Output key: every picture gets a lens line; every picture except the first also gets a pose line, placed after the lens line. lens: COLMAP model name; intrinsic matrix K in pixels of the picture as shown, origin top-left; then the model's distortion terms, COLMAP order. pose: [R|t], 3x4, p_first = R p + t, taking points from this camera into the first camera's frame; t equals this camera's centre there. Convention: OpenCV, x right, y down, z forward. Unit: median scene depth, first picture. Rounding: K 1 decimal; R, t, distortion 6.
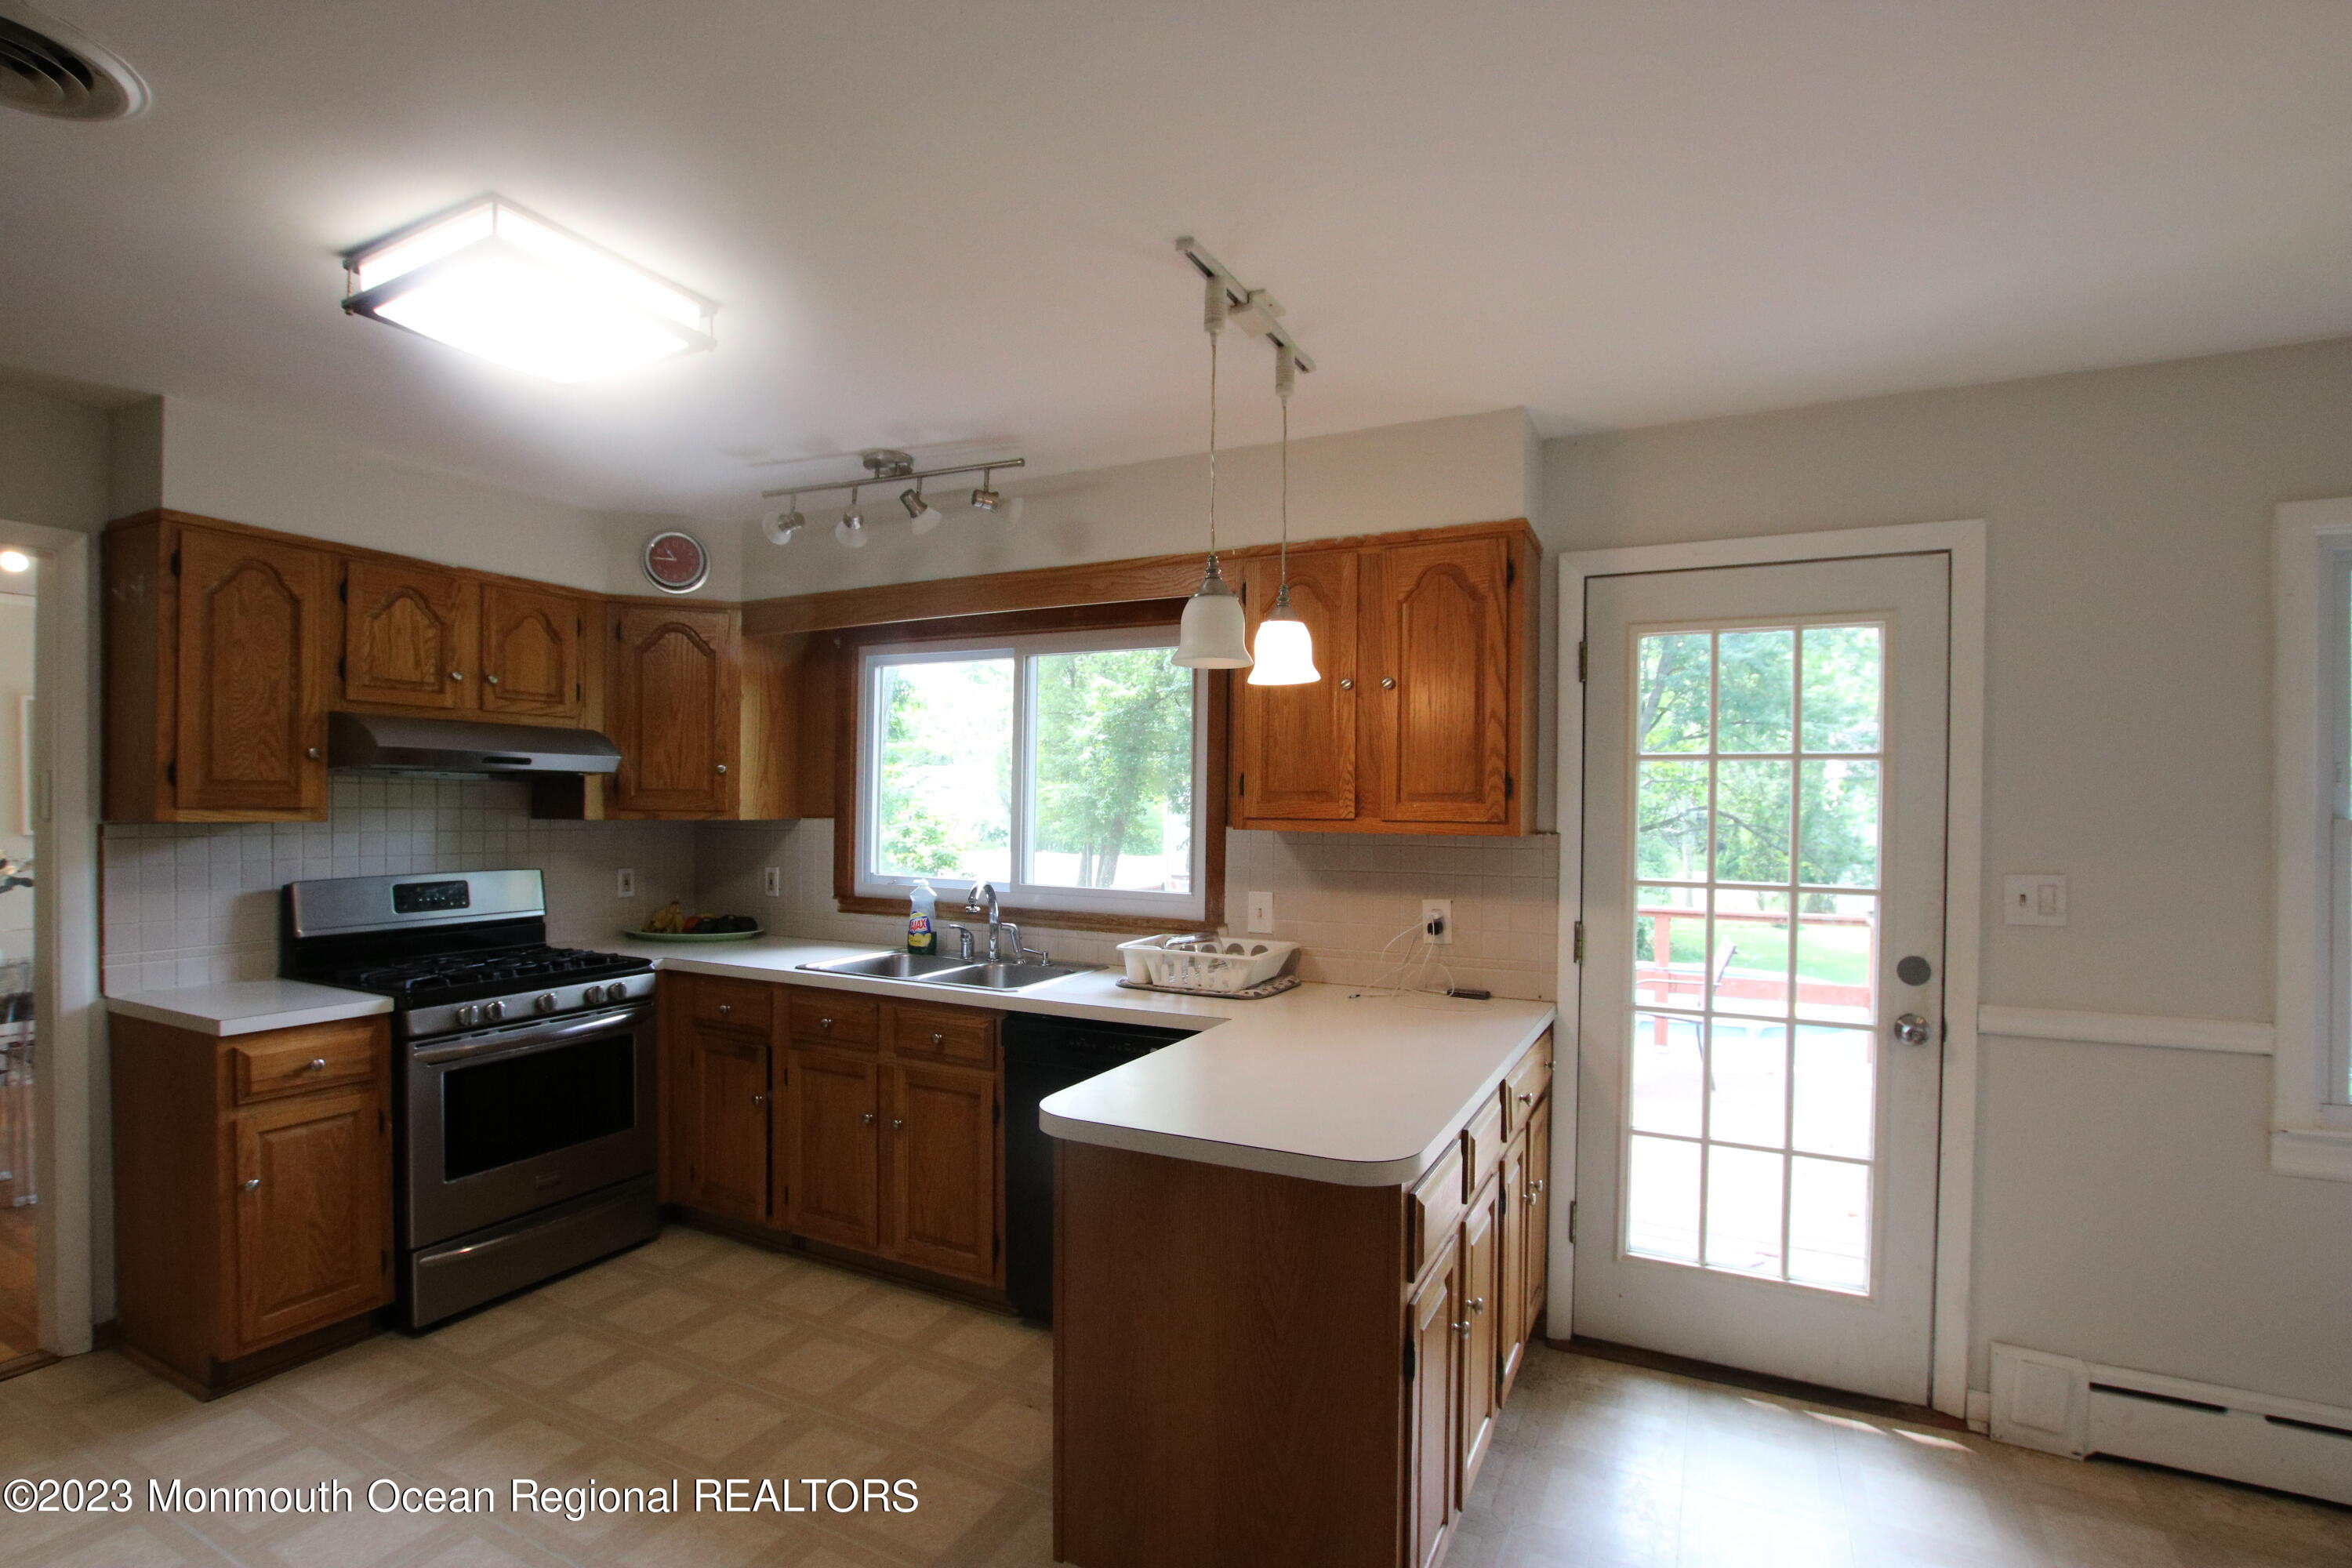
lens RADIAL K [[1087.6, 0, 1172.6], [0, 1087.6, 811.7], [0, 0, 1]] dist [-0.030629, 0.000985]
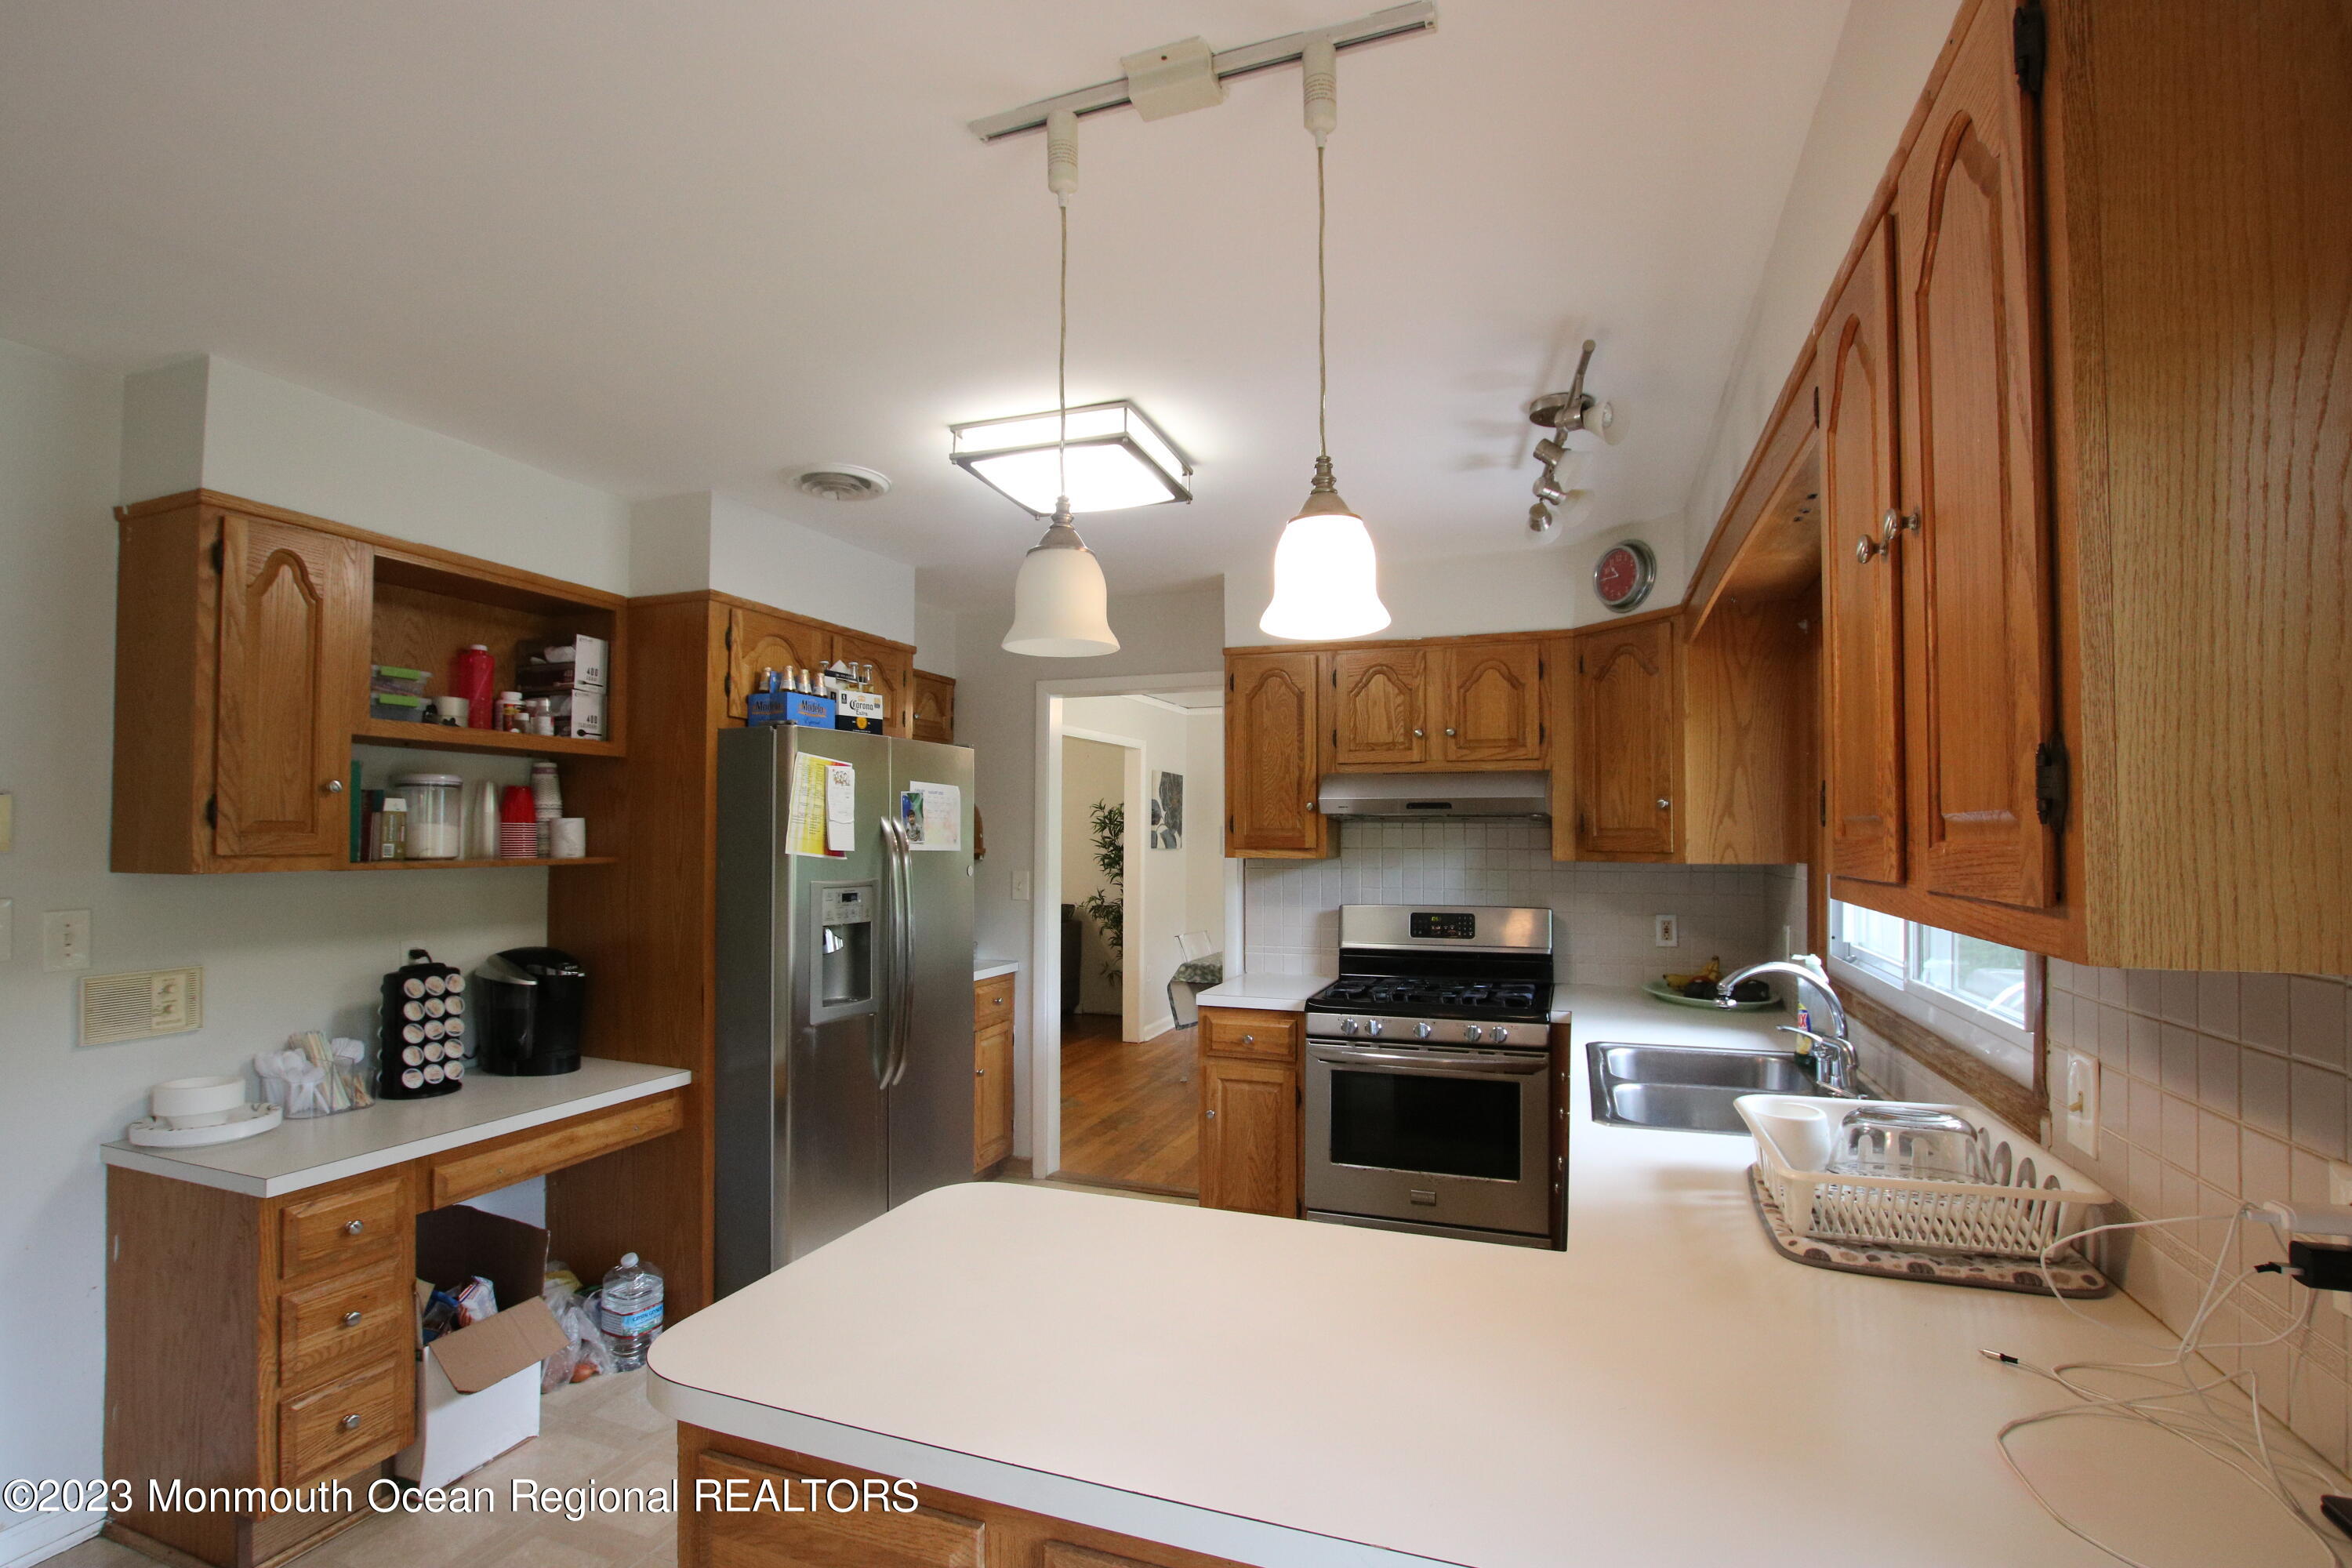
lens RADIAL K [[1087.6, 0, 1172.6], [0, 1087.6, 811.7], [0, 0, 1]] dist [-0.030629, 0.000985]
pose [[0.118671, -0.031113, -0.992446, 0.933826], [-0.005739, 0.999471, -0.032019, -0.008630], [0.992917, 0.009495, 0.118429, 1.243370]]
